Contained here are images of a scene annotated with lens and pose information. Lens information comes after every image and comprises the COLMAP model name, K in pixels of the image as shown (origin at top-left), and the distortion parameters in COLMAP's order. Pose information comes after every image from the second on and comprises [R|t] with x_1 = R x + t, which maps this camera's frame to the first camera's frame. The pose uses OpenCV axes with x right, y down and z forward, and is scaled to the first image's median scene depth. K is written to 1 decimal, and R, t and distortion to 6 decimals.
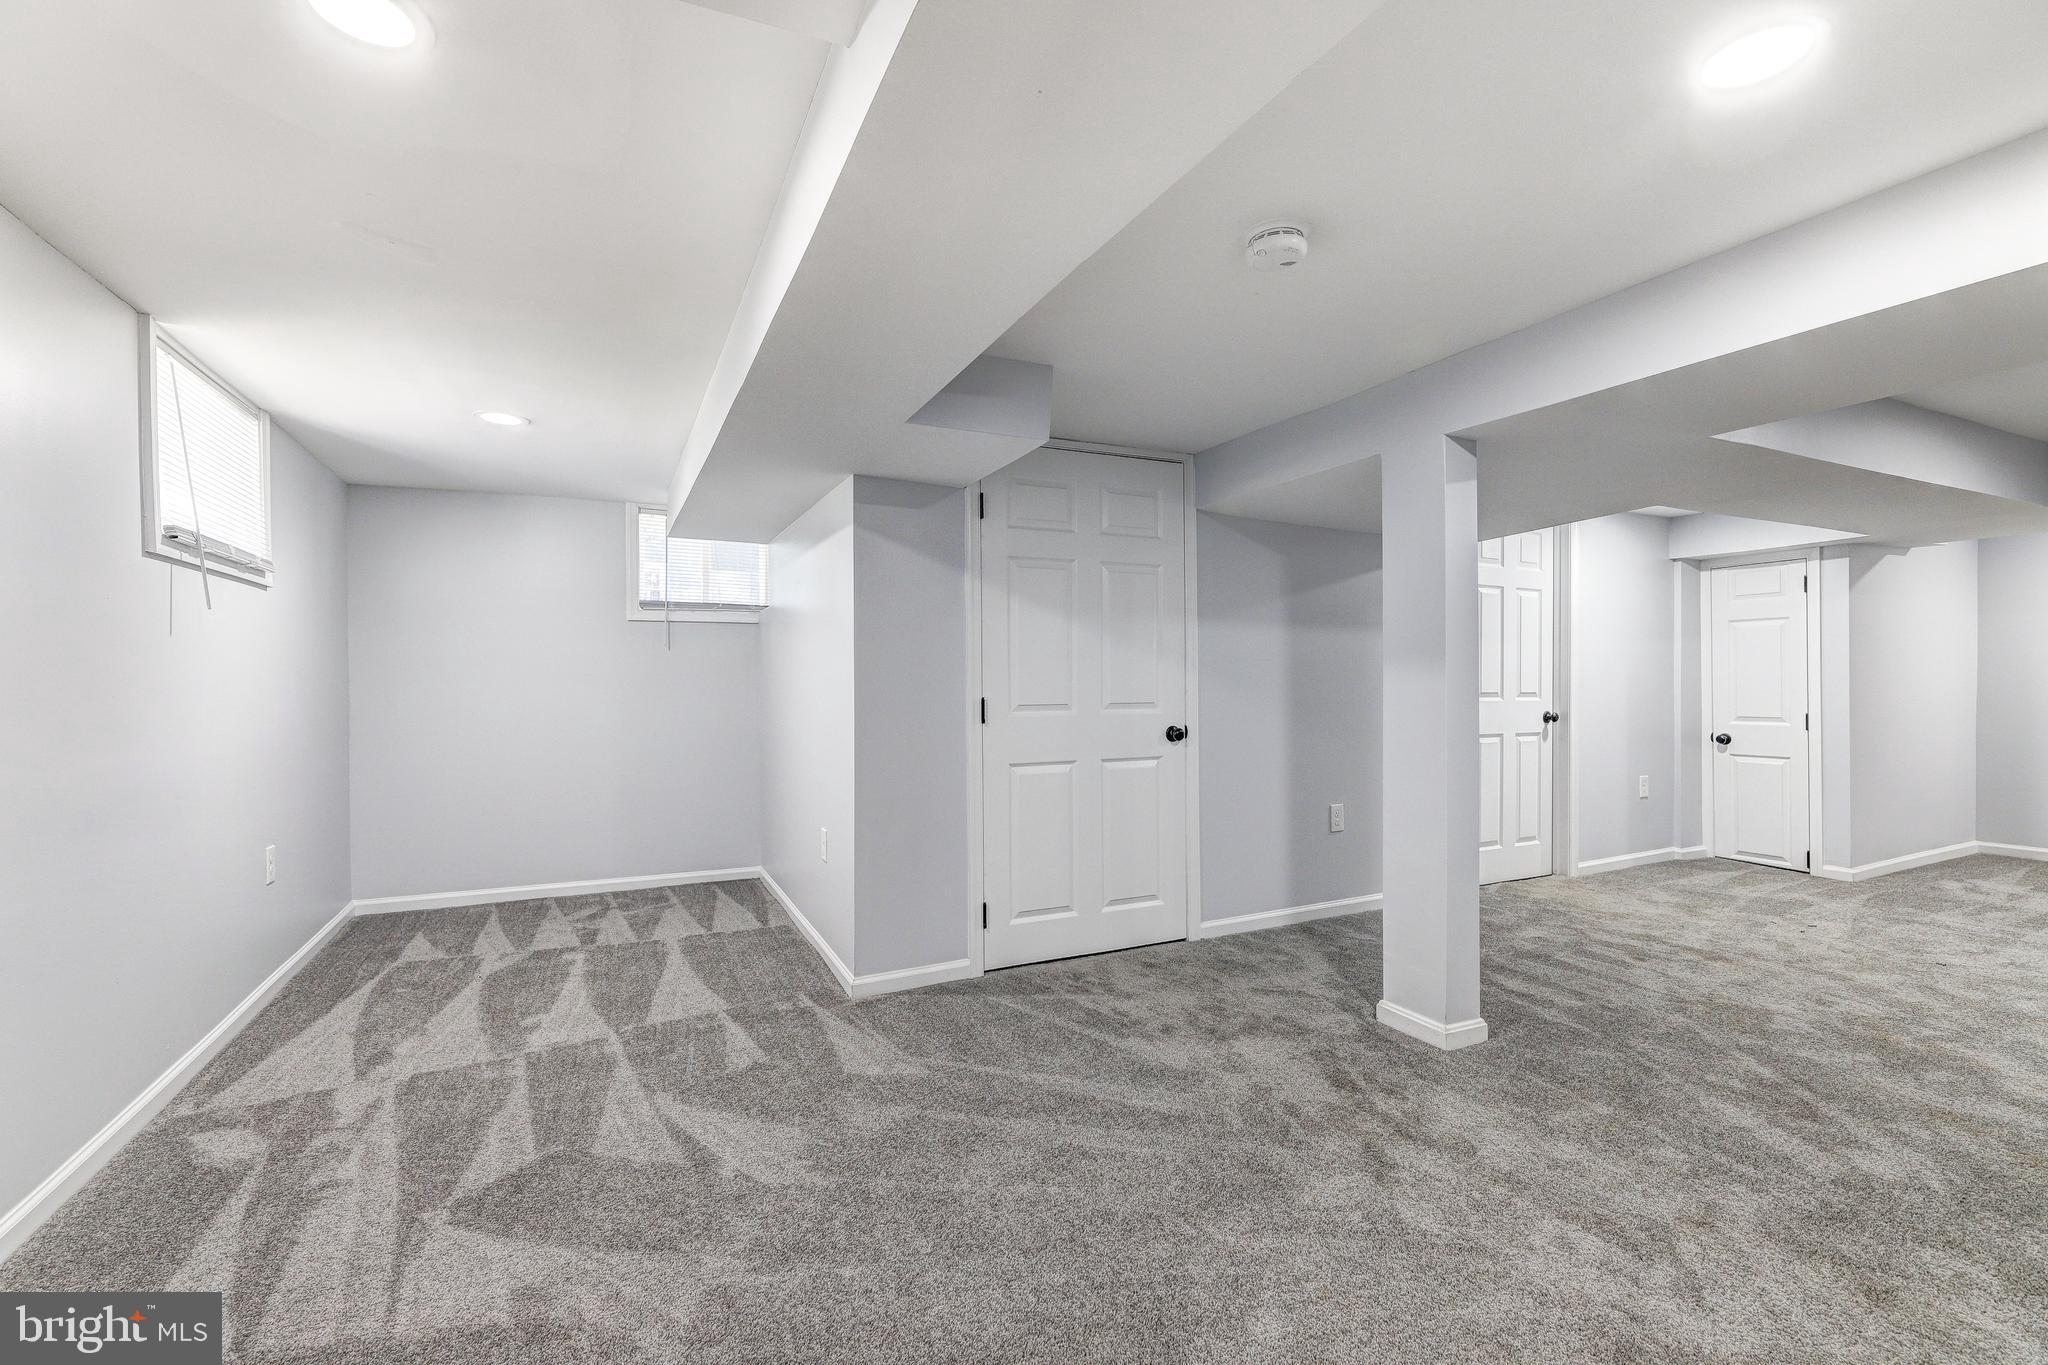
lens RADIAL K [[862.8, 0, 1013.8], [0, 862.8, 684.9], [0, 0, 1]] dist [0.003679, -0.004892]
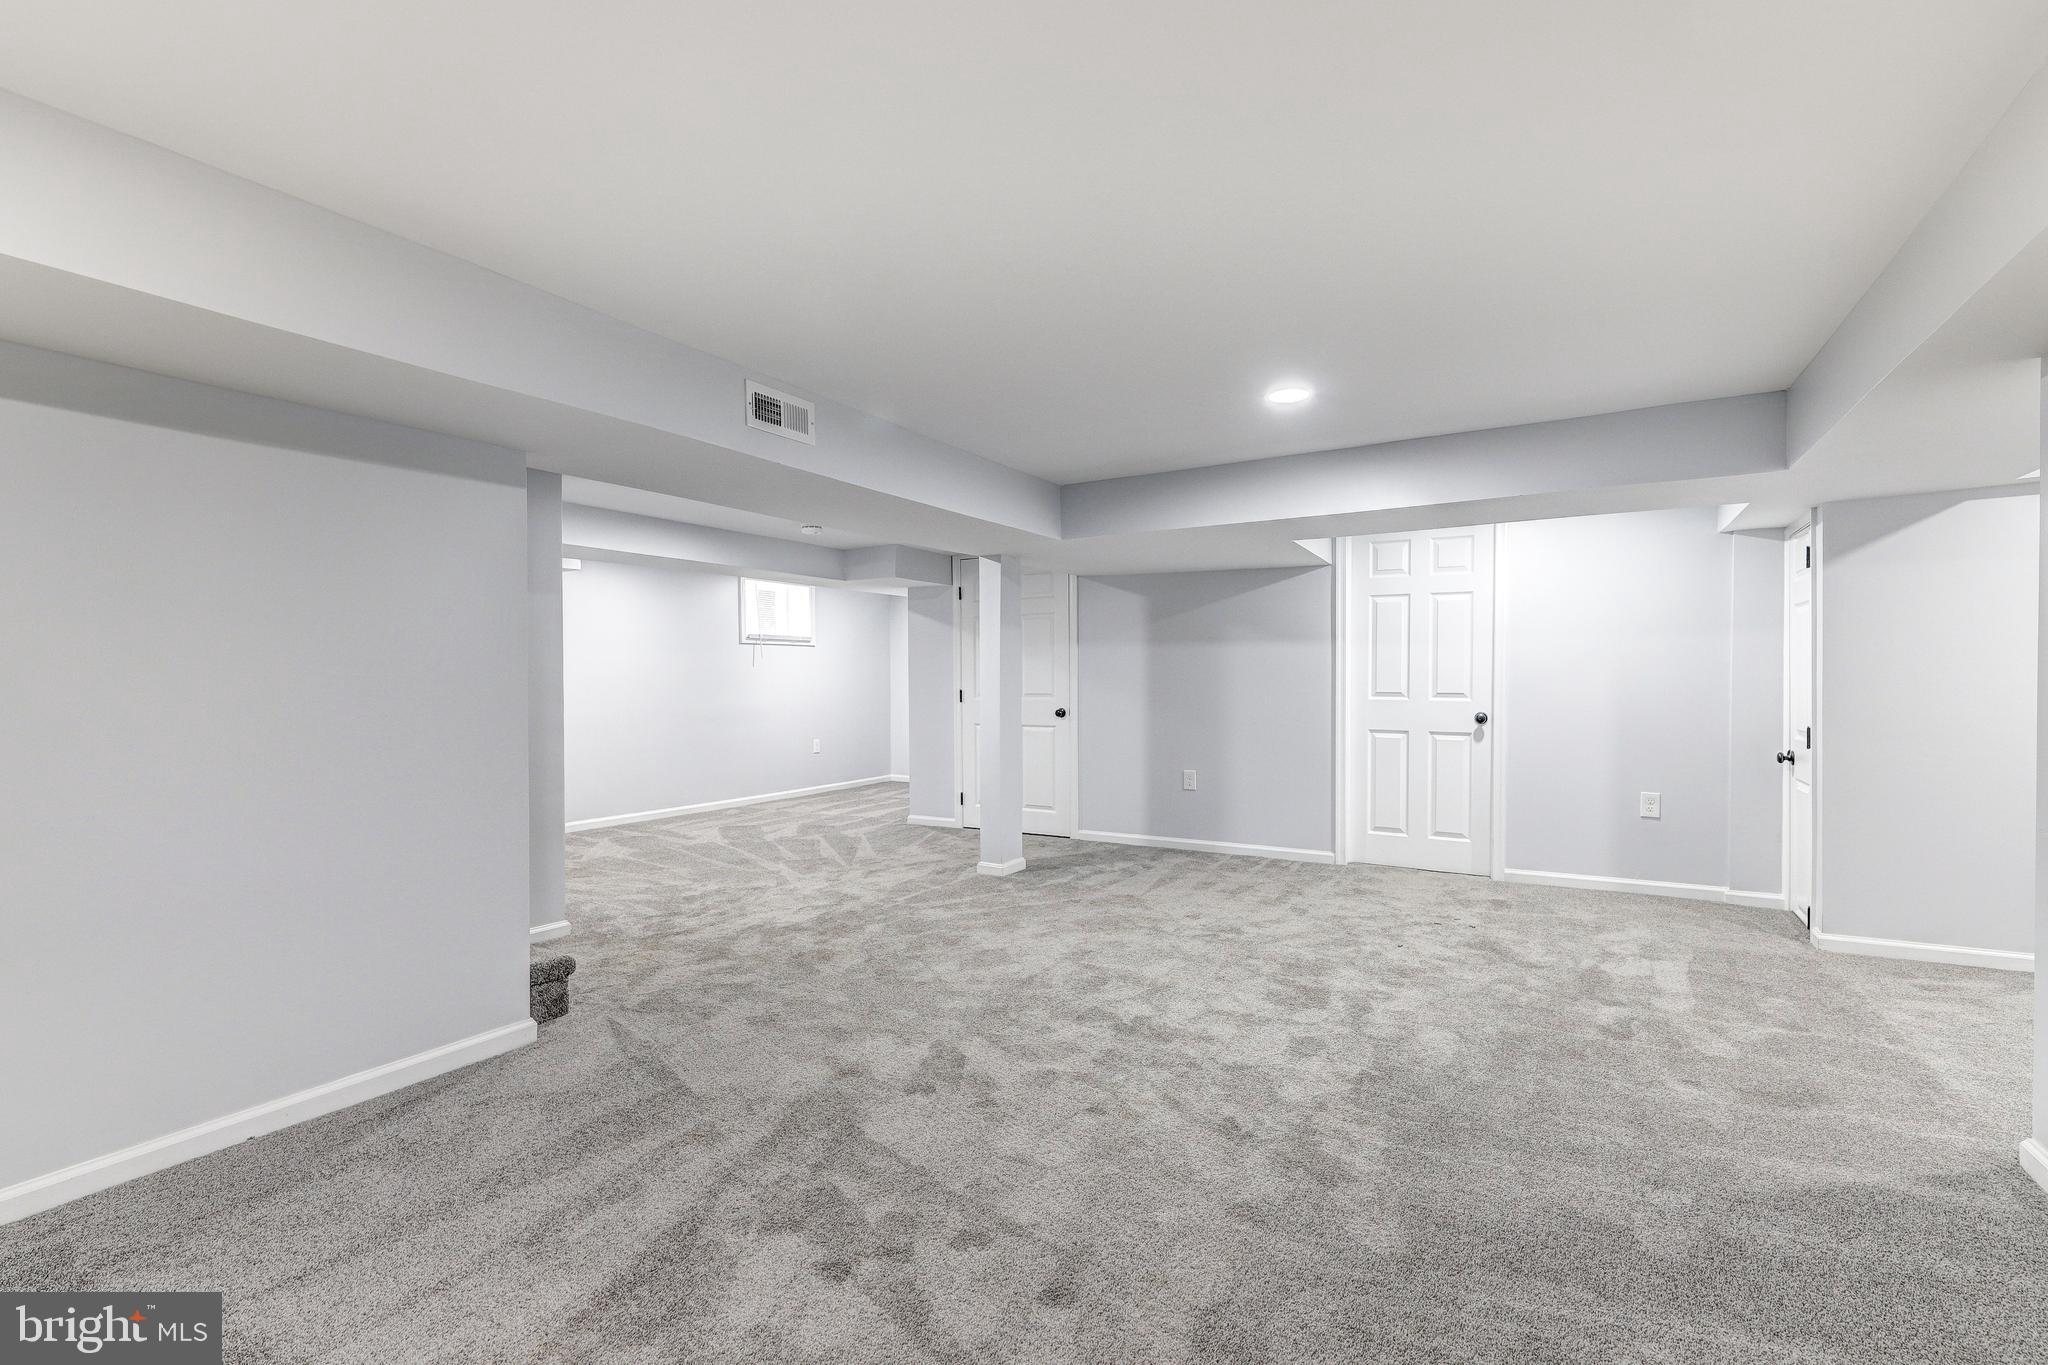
lens RADIAL K [[916.1, 0, 1025.5], [0, 916.1, 681.2], [0, 0, 1]] dist [0.011197, -0.004241]
pose [[0.541158, 0.005308, -0.840904, 1.620173], [-0.000017, 0.999980, 0.006300, -0.015408], [0.840921, -0.003395, 0.541148, -0.018373]]
